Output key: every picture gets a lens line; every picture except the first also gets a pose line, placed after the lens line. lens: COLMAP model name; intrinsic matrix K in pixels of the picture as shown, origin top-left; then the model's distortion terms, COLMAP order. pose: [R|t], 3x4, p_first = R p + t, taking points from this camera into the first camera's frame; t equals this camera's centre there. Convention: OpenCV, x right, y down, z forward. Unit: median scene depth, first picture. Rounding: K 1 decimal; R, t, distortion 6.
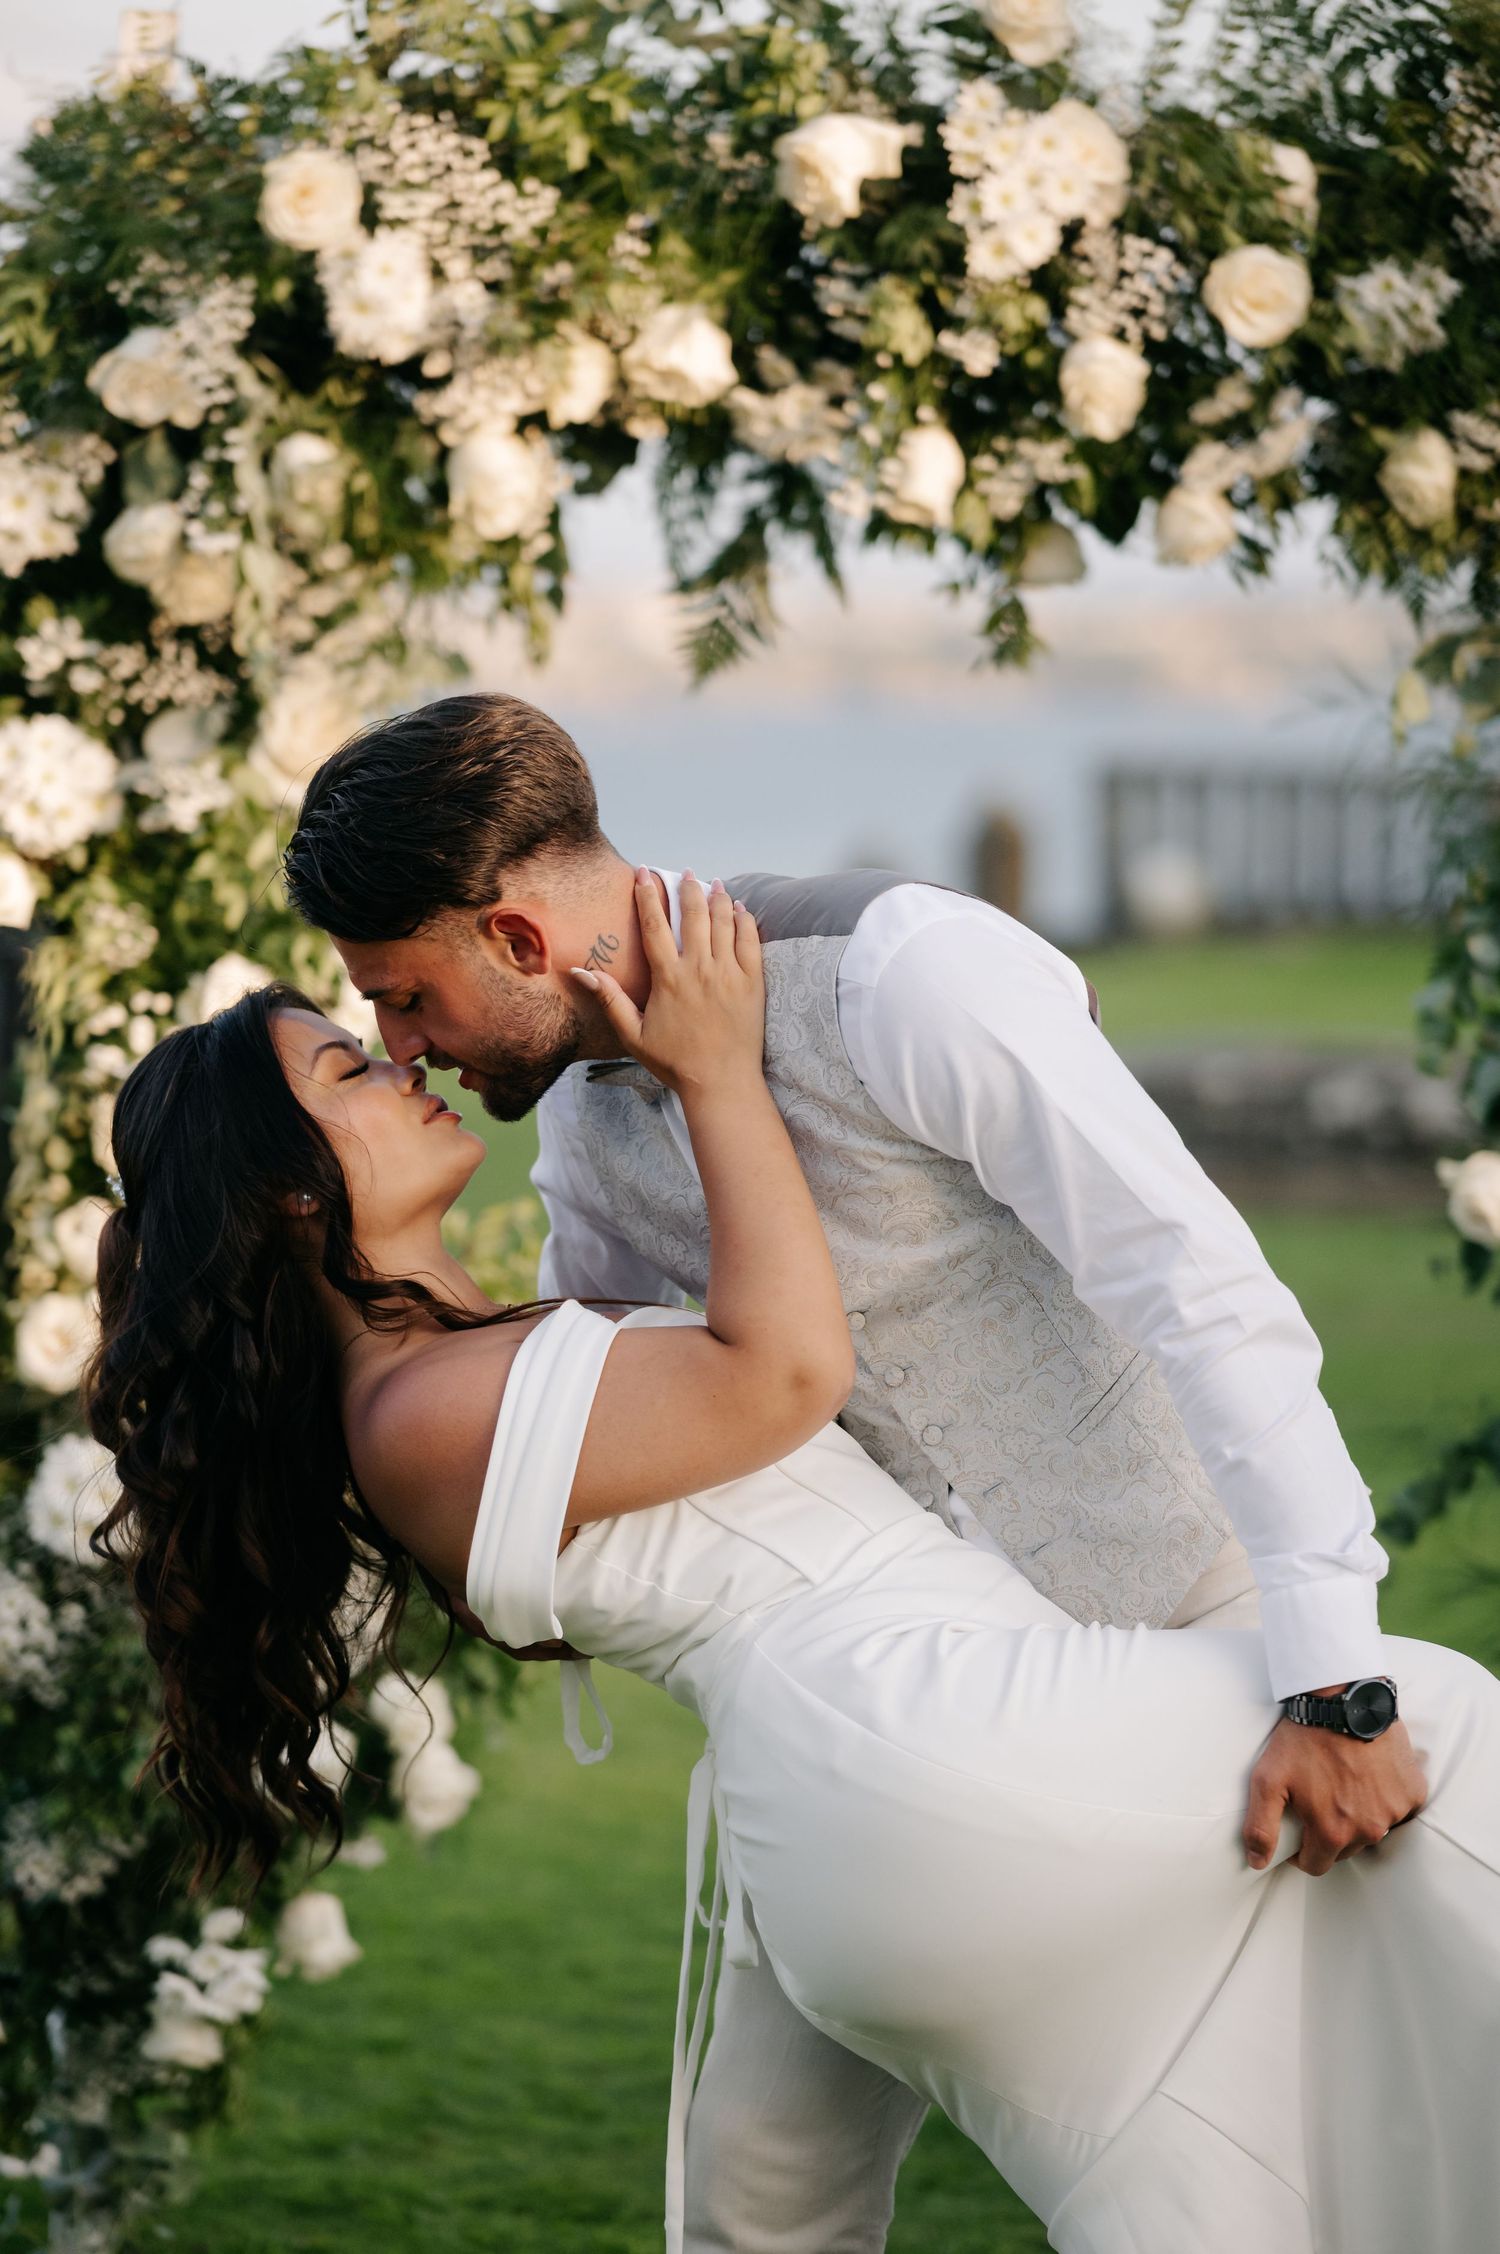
lens RADIAL K [[6235.2, 0, 750.0], [0, 6235.2, 1127.0], [0, 0, 1]] dist [-0.041717, -0.449294]
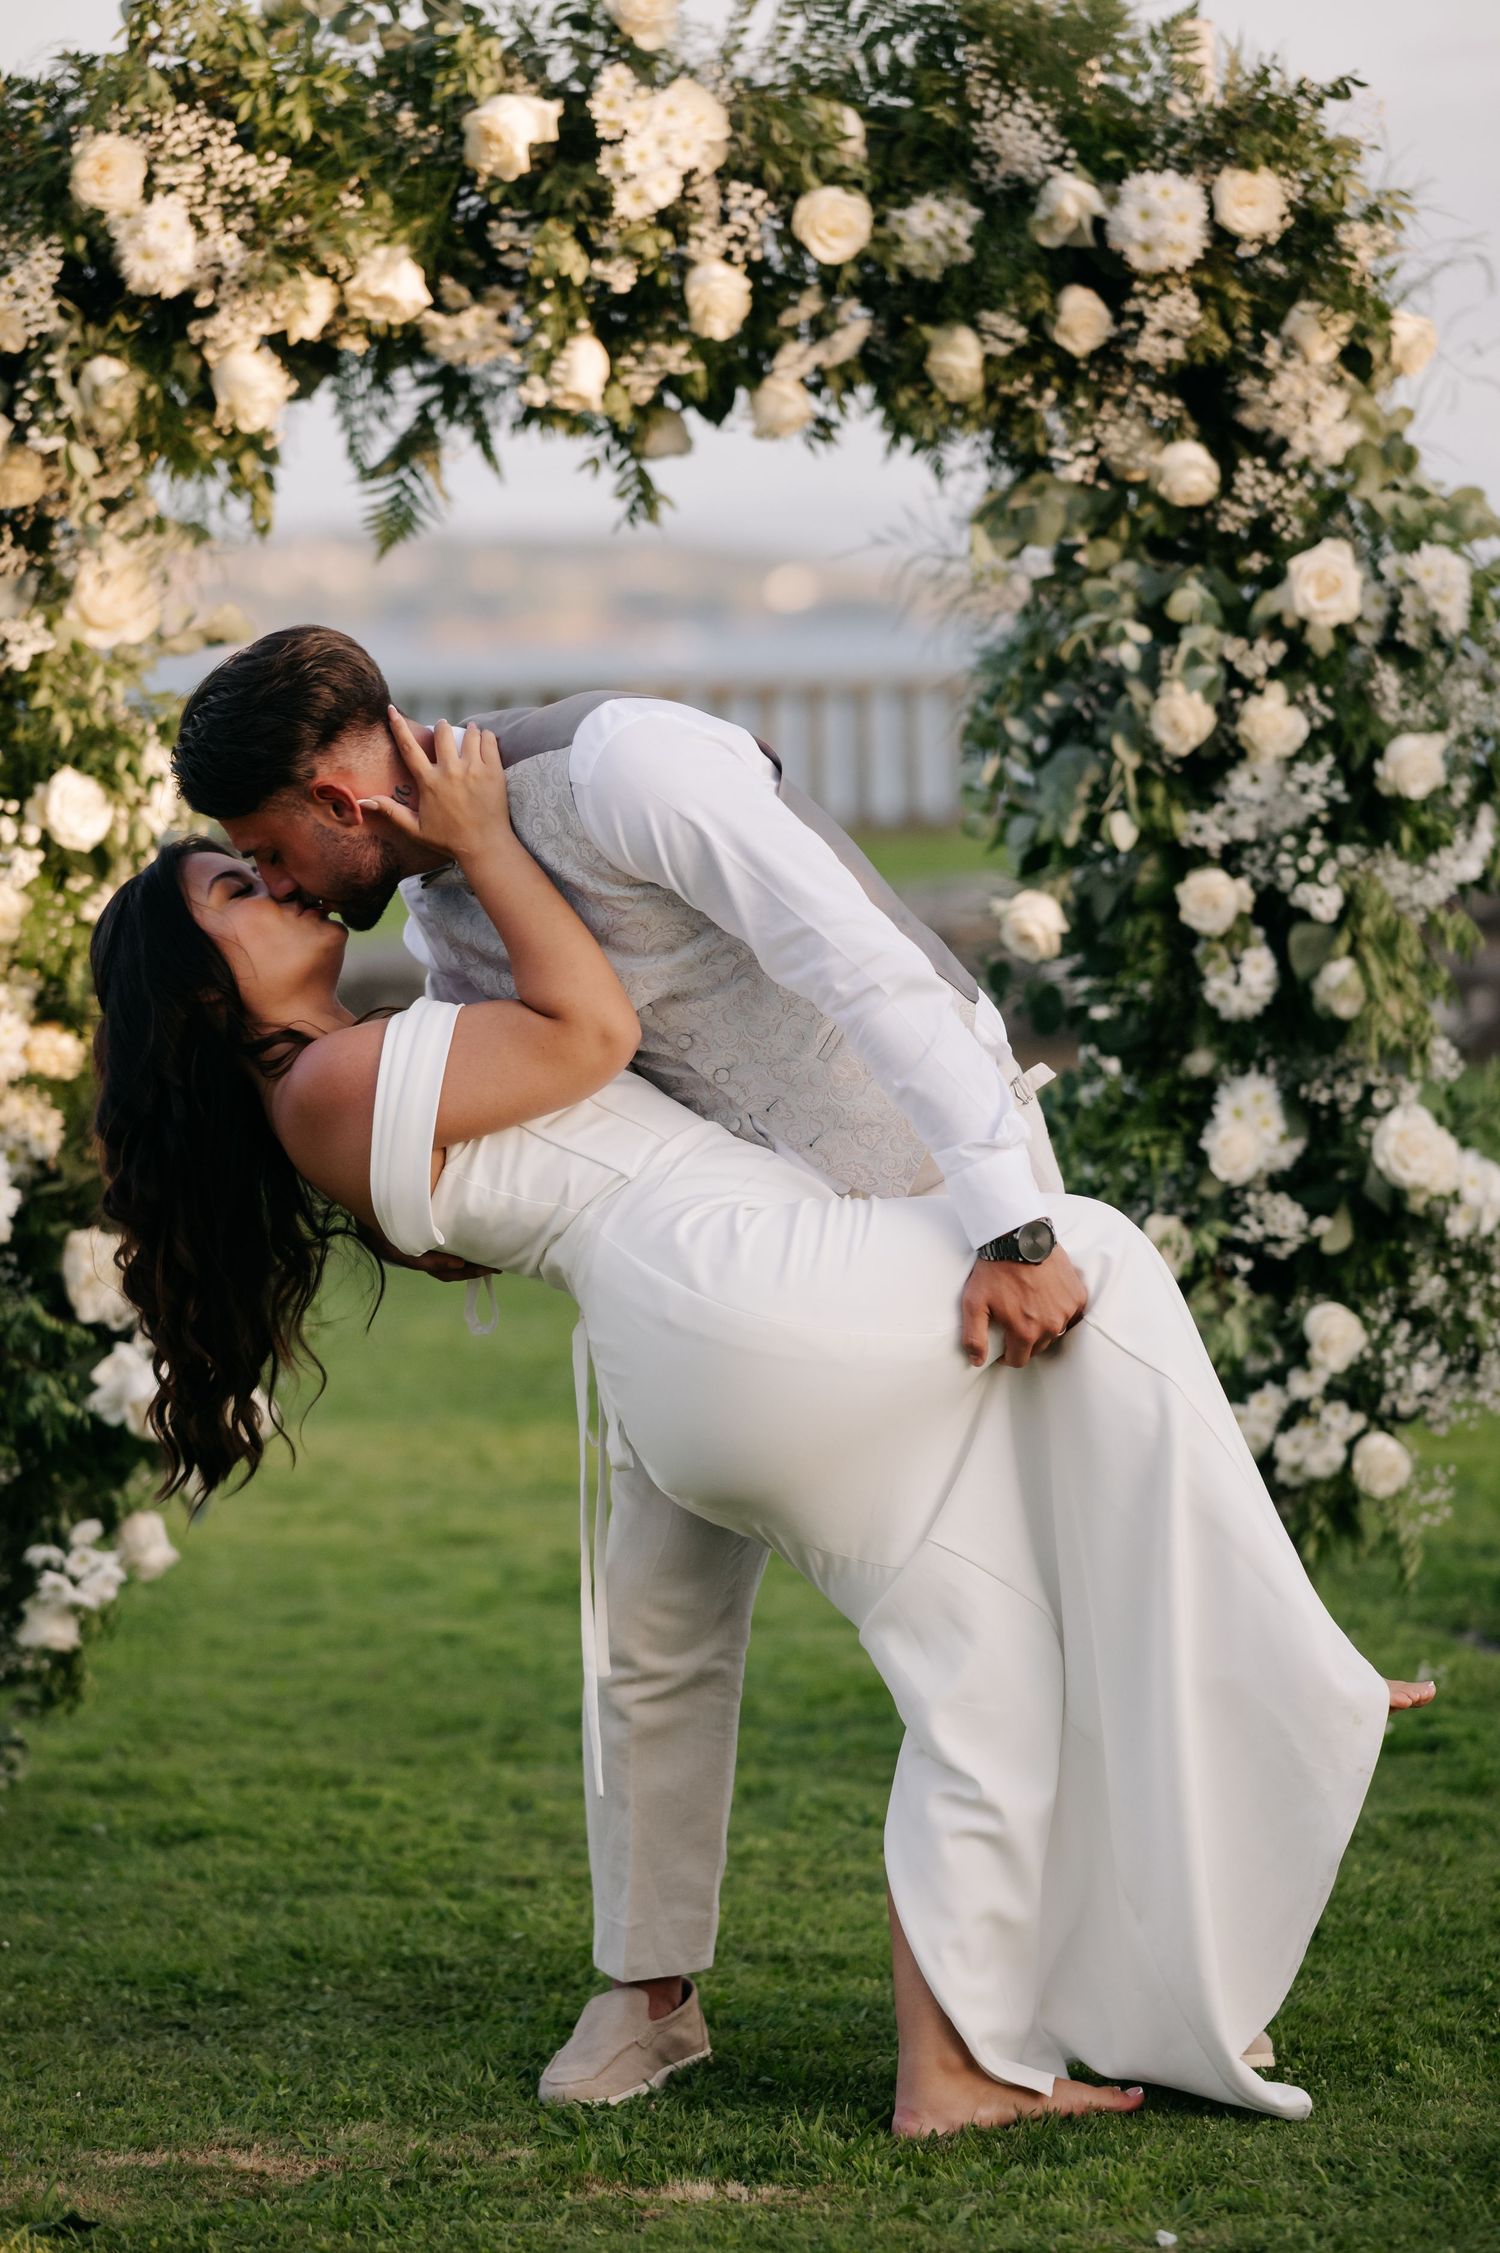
lens RADIAL K [[6287.7, 0, 750.0], [0, 6287.7, 1126.5], [0, 0, 1]] dist [-0.025956, -1.261795]
pose [[0.990366, -0.047443, 0.130092, -0.112744], [0.046381, 0.998861, 0.011181, 0.037315], [-0.130475, -0.005040, 0.991439, -0.285979]]
